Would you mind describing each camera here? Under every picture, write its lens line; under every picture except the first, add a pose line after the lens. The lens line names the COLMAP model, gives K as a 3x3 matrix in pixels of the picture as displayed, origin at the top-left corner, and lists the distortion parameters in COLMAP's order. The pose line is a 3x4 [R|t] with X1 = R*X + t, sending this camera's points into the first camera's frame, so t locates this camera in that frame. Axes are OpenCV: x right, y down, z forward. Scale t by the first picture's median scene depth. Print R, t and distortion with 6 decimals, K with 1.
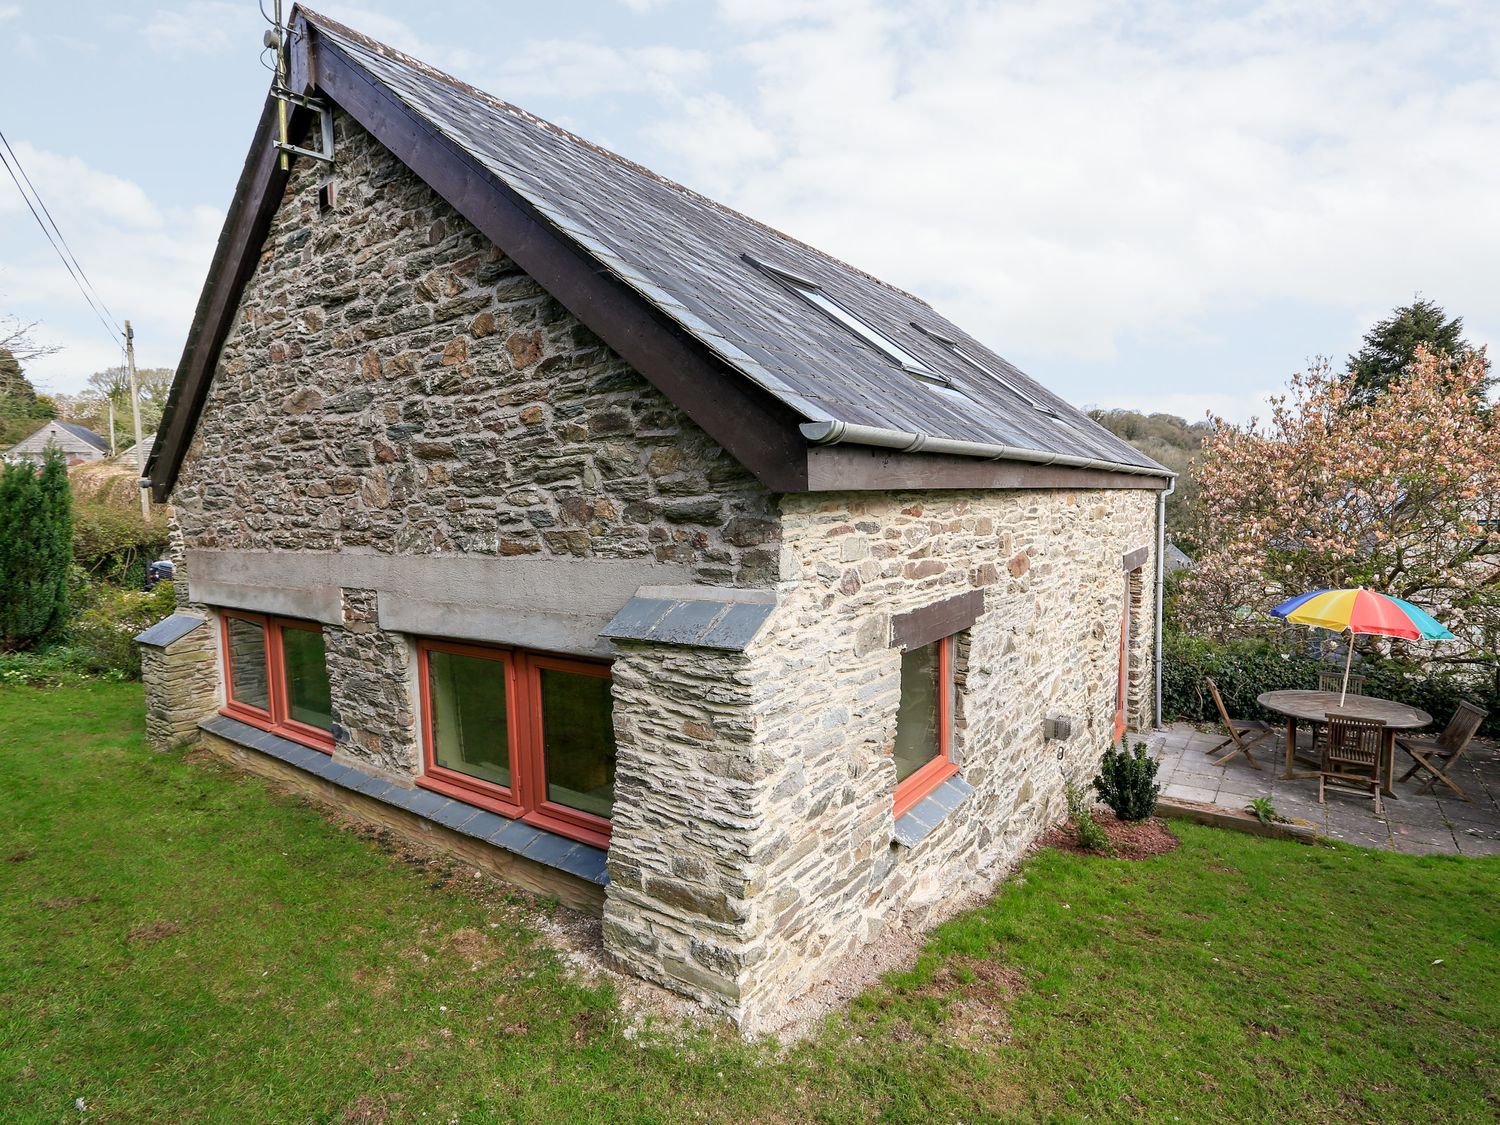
lens RADIAL K [[779.8, 0, 750.0], [0, 779.8, 562.5], [0, 0, 1]] dist [-0.079689, 0.039861]
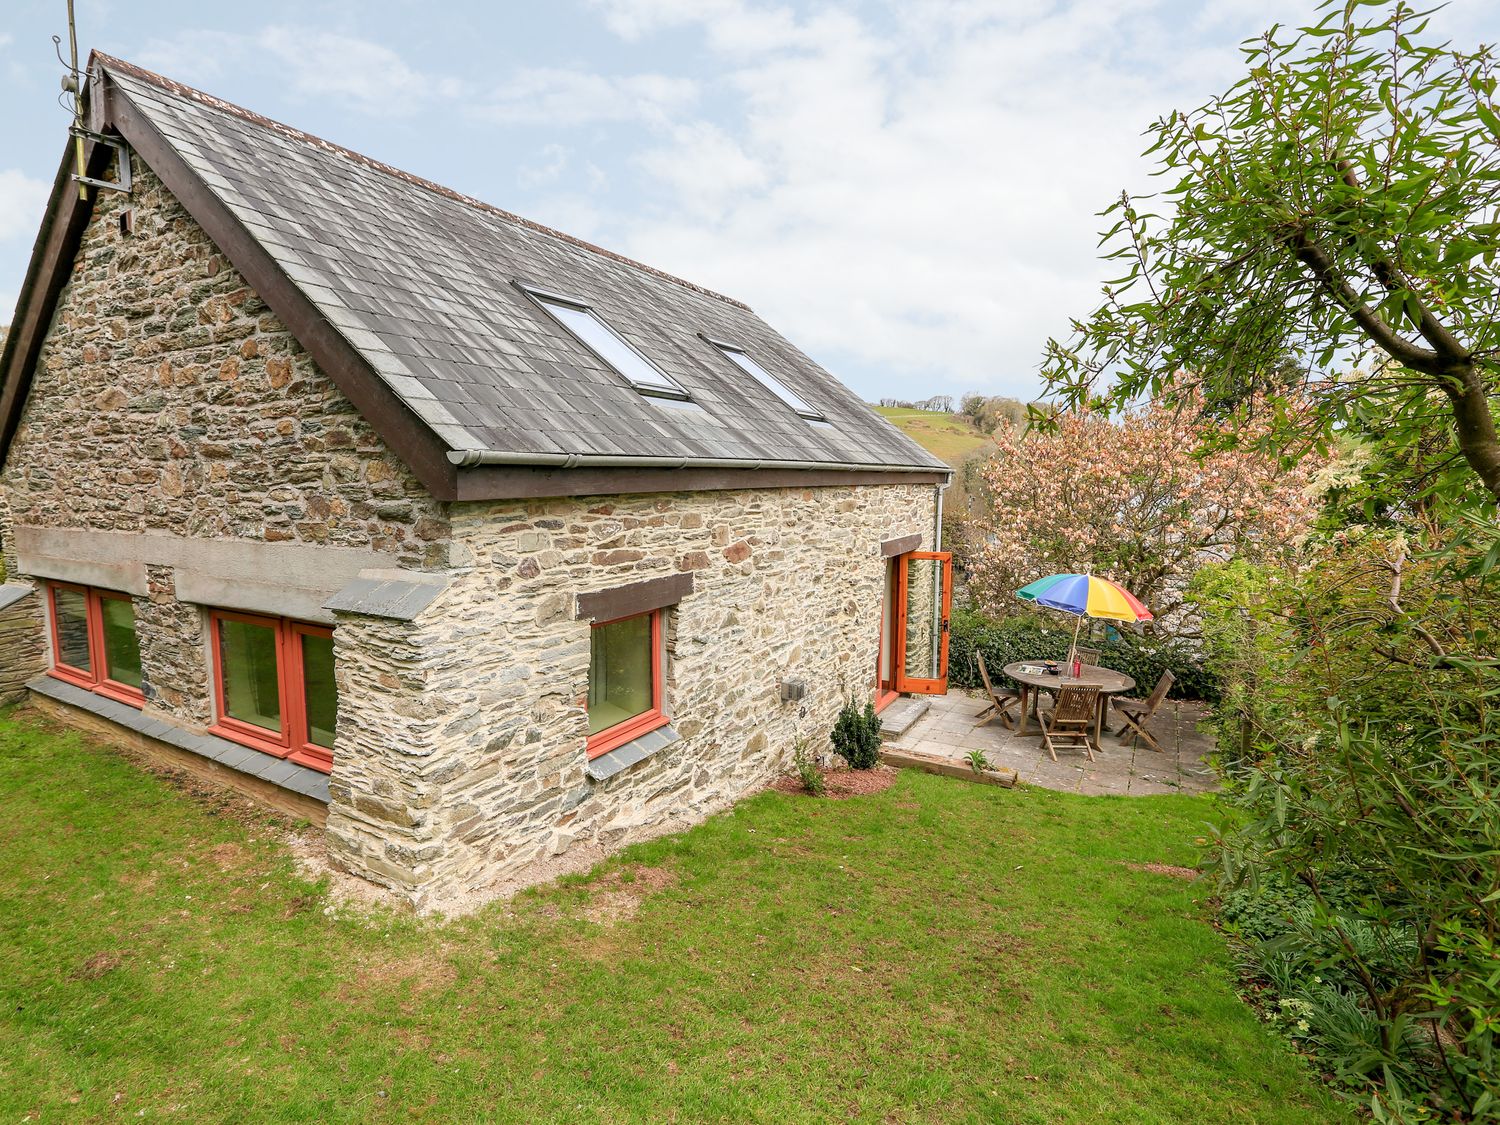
lens RADIAL K [[761.3, 0, 707.7], [0, 761.3, 560.8], [0, 0, 1]] dist [-0.068876, 0.025024]
pose [[0.996357, 0.014148, 0.084099, 0.256226], [-0.016742, 0.999403, 0.030214, -0.023641], [-0.083621, -0.031511, 0.995999, -0.211678]]
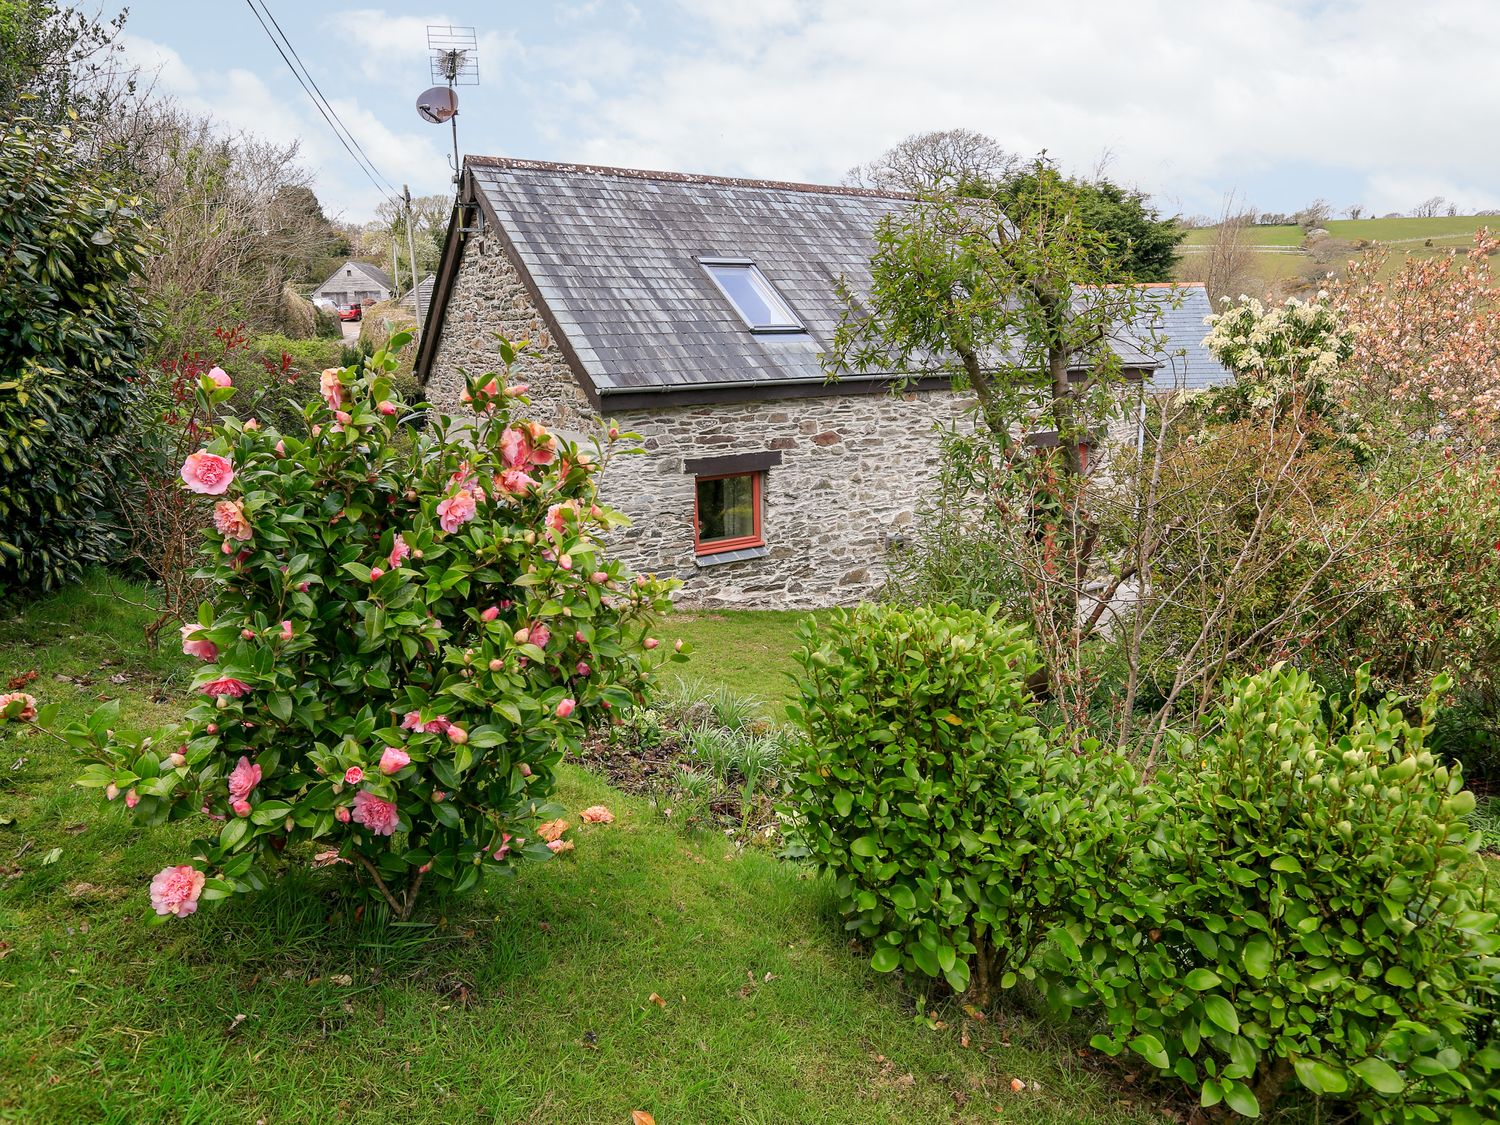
lens RADIAL K [[950.2, 0, 750.0], [0, 950.2, 562.5], [0, 0, 1]] dist [-0.063875, 0.001211]
pose [[0.938542, 0.082247, -0.335223, 1.173669], [-0.028677, 0.986418, 0.161730, -0.079640], [0.343972, -0.142178, 0.928154, -1.386037]]
